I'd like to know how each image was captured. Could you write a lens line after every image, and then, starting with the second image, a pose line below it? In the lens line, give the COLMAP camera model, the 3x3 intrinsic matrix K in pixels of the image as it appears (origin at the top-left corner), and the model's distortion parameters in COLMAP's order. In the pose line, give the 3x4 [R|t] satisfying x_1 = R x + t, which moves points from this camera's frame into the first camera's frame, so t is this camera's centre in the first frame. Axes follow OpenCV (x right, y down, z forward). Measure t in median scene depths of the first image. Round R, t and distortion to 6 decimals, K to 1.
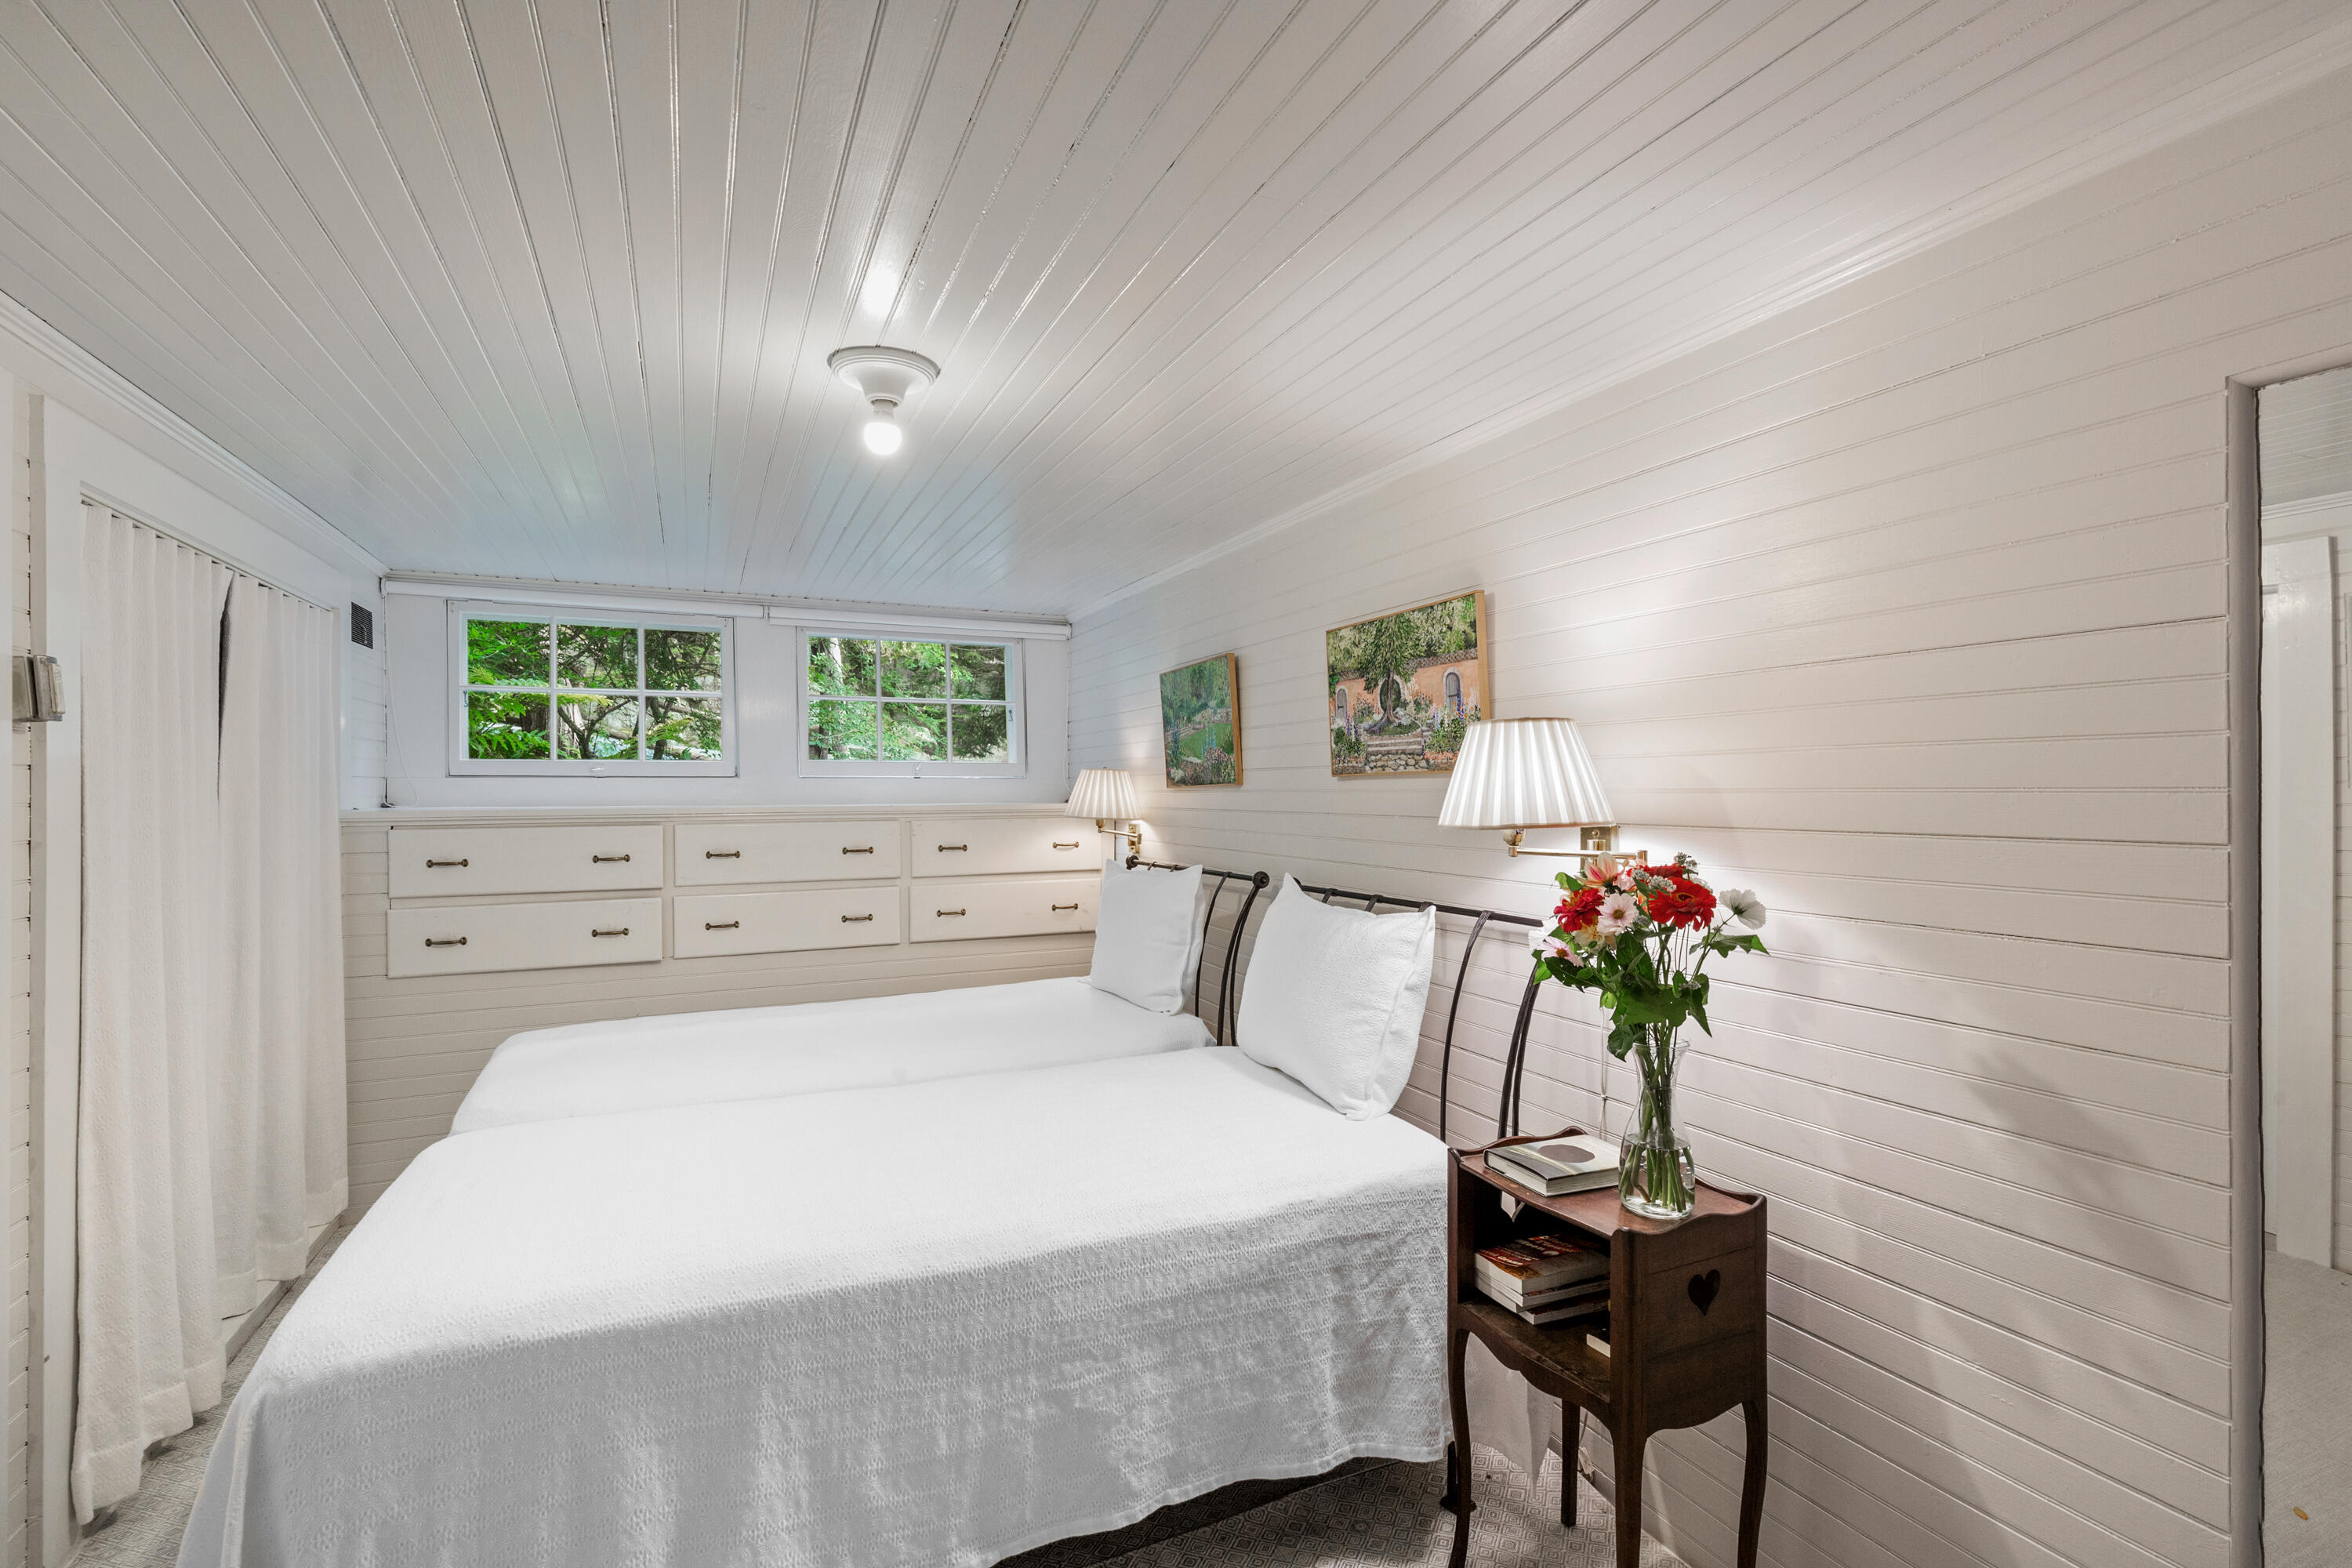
lens RADIAL K [[1056.4, 0, 1176.0], [0, 1056.4, 784.0], [0, 0, 1]] dist [0.002278, -0.000212]
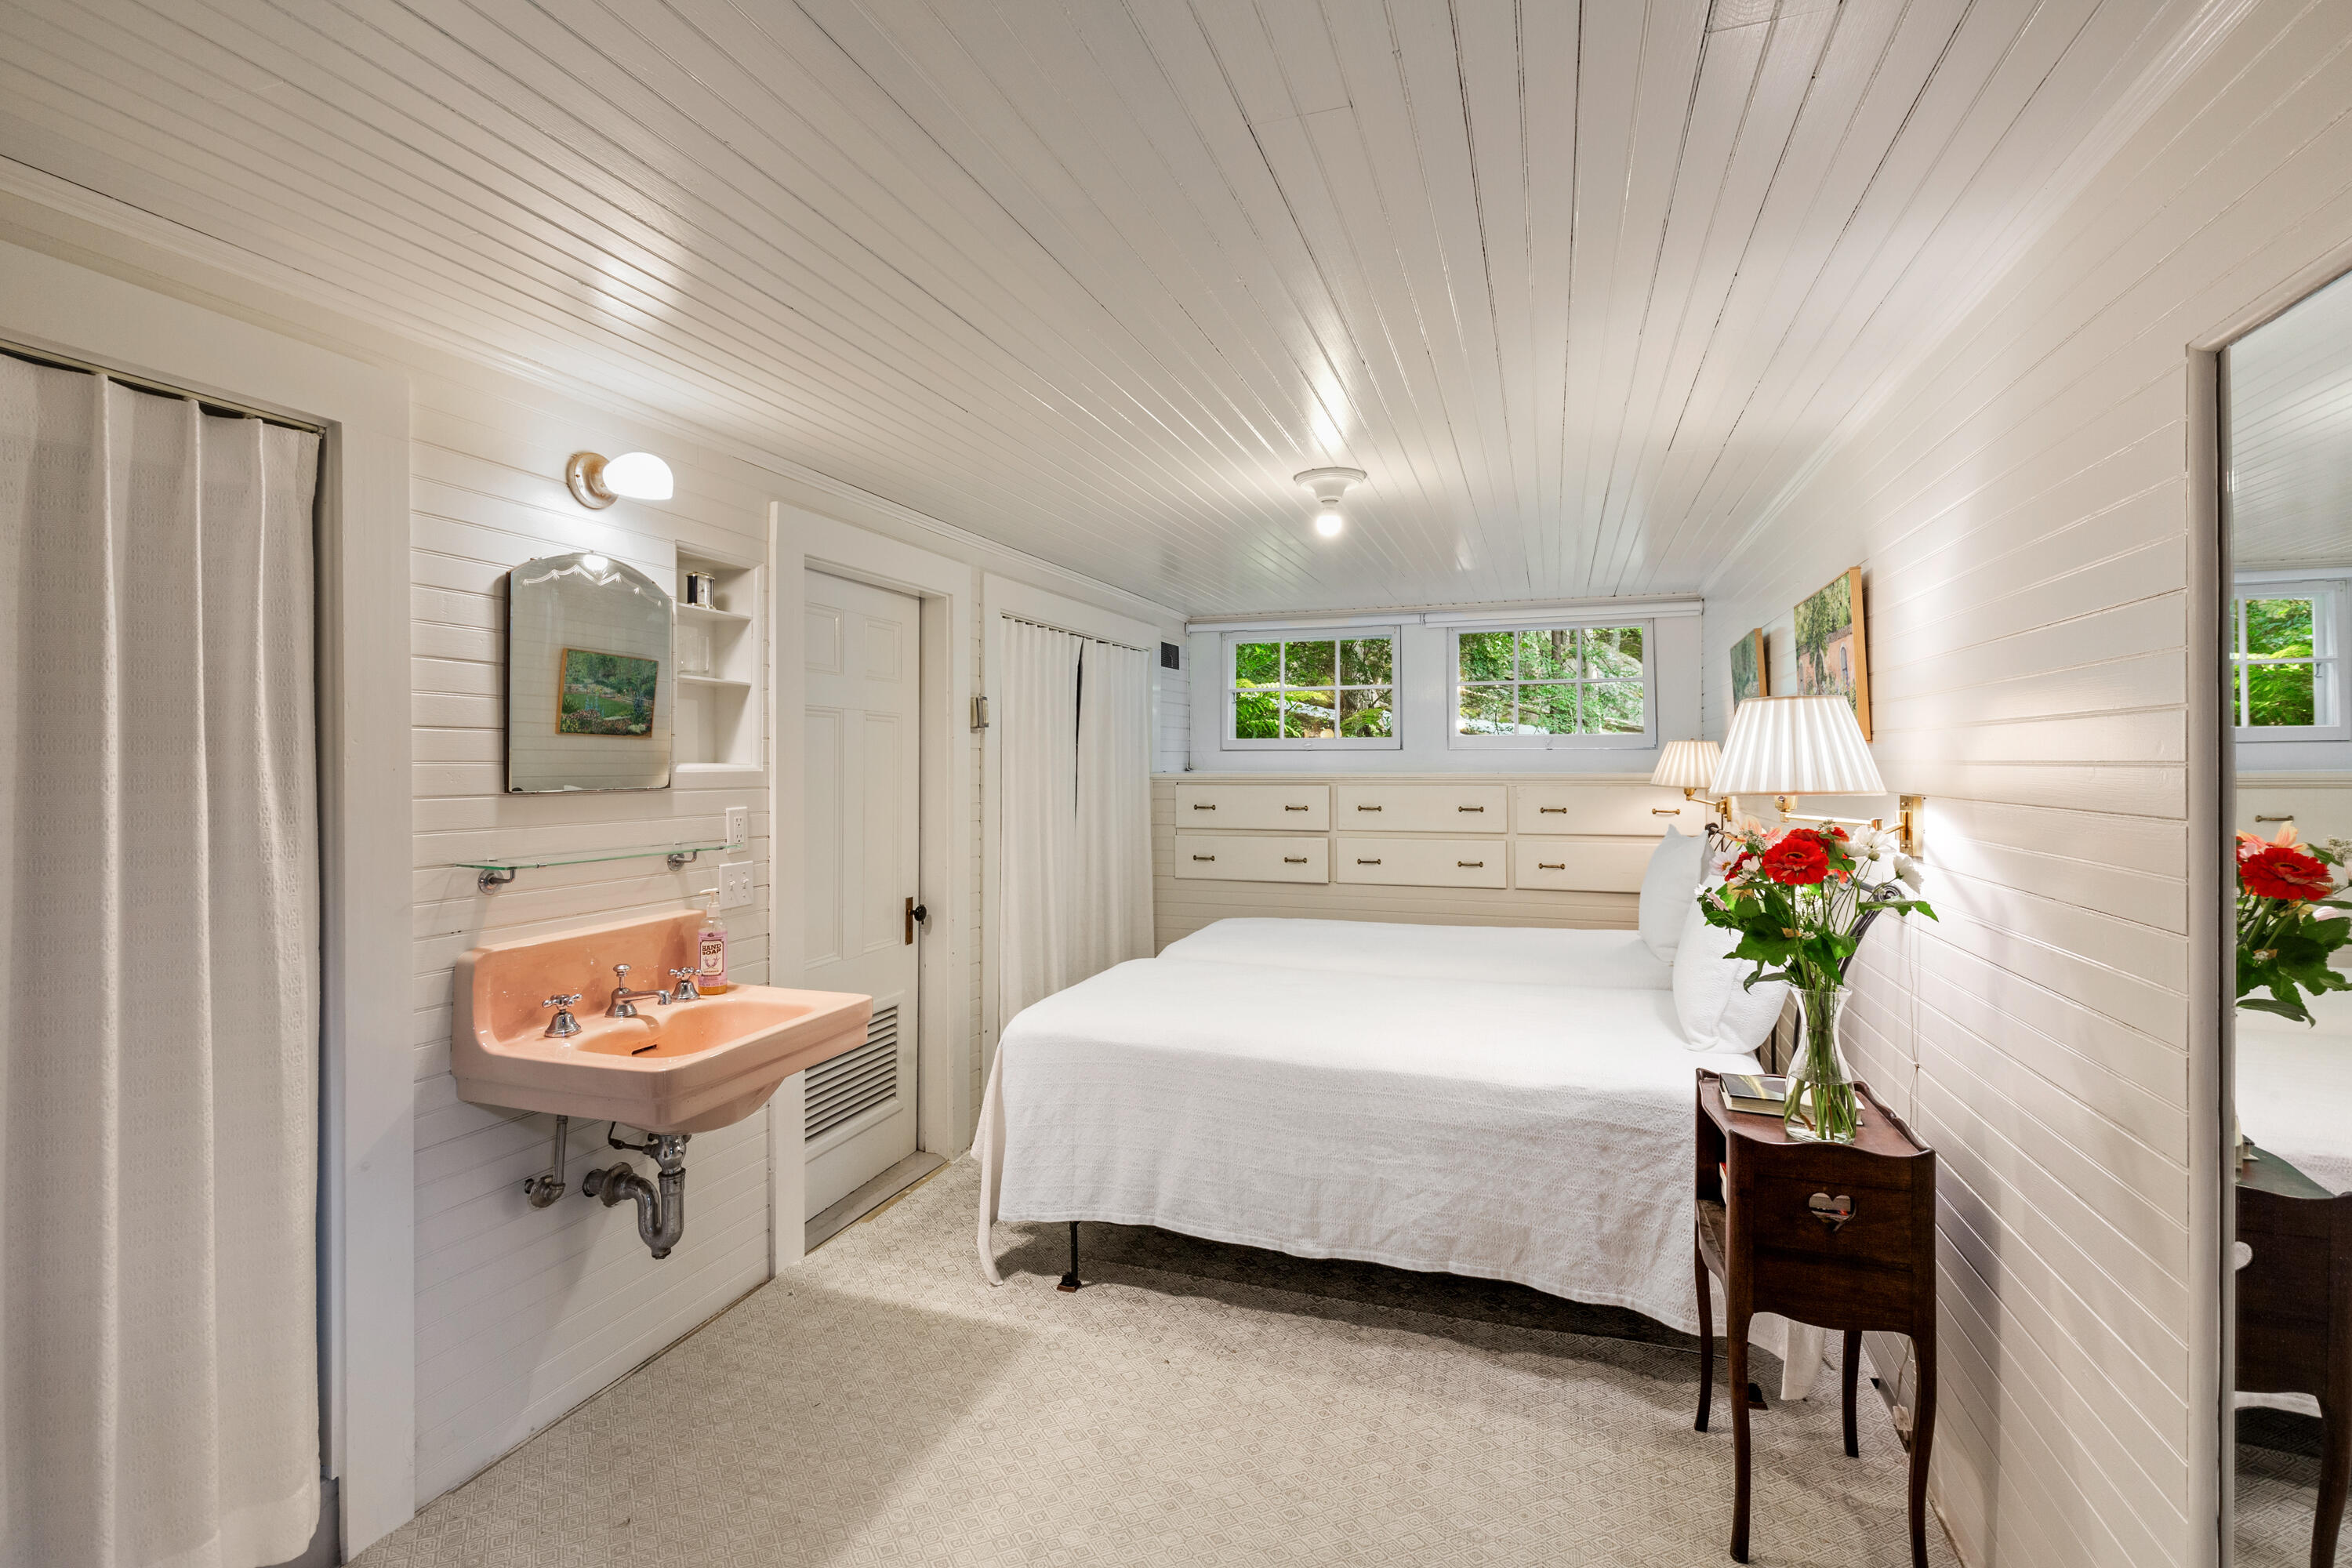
lens RADIAL K [[1052.1, 0, 1212.1], [0, 1052.1, 742.4], [0, 0, 1]] dist [-0.000428, -0.000278]
pose [[0.735882, -0.010124, -0.677034, 0.362343], [0.003379, 0.999931, -0.011280, -0.002310], [0.677101, 0.006013, 0.735866, -0.123120]]
